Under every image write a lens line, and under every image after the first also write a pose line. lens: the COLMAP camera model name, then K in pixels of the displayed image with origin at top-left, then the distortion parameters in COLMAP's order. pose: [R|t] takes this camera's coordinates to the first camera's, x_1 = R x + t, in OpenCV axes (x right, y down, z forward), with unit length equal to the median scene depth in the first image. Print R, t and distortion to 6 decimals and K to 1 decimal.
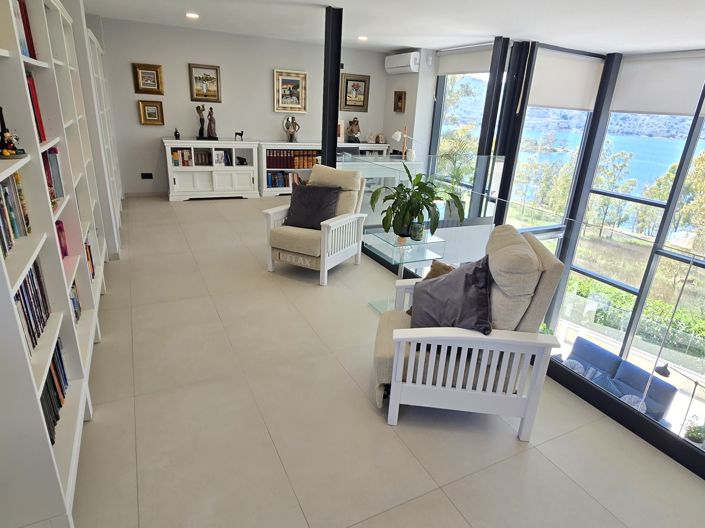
lens RADIAL K [[415.2, 0, 348.8], [0, 415.2, 264.3], [0, 0, 1]] dist [-0.003542, -0.003290]
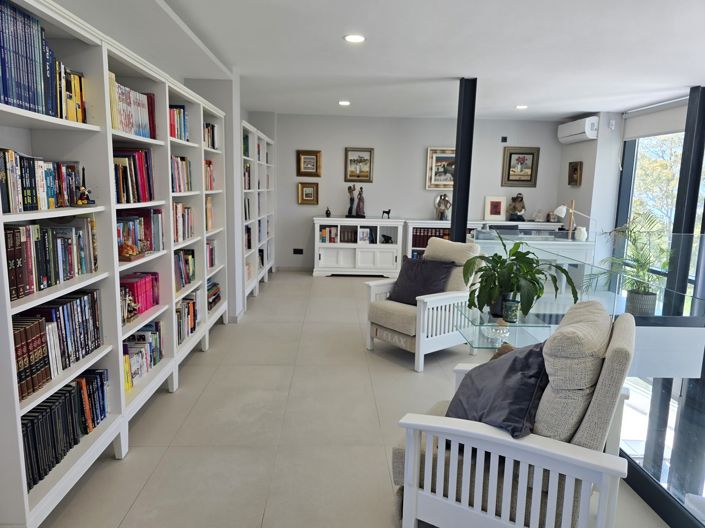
lens RADIAL K [[463.9, 0, 353.5], [0, 463.9, 261.1], [0, 0, 1]] dist [0.051060, -0.063867]
pose [[0.912993, 0.031708, -0.406741, 0.116199], [-0.119509, 0.974027, -0.192324, 0.017269], [0.390078, 0.224199, 0.893070, 0.023467]]
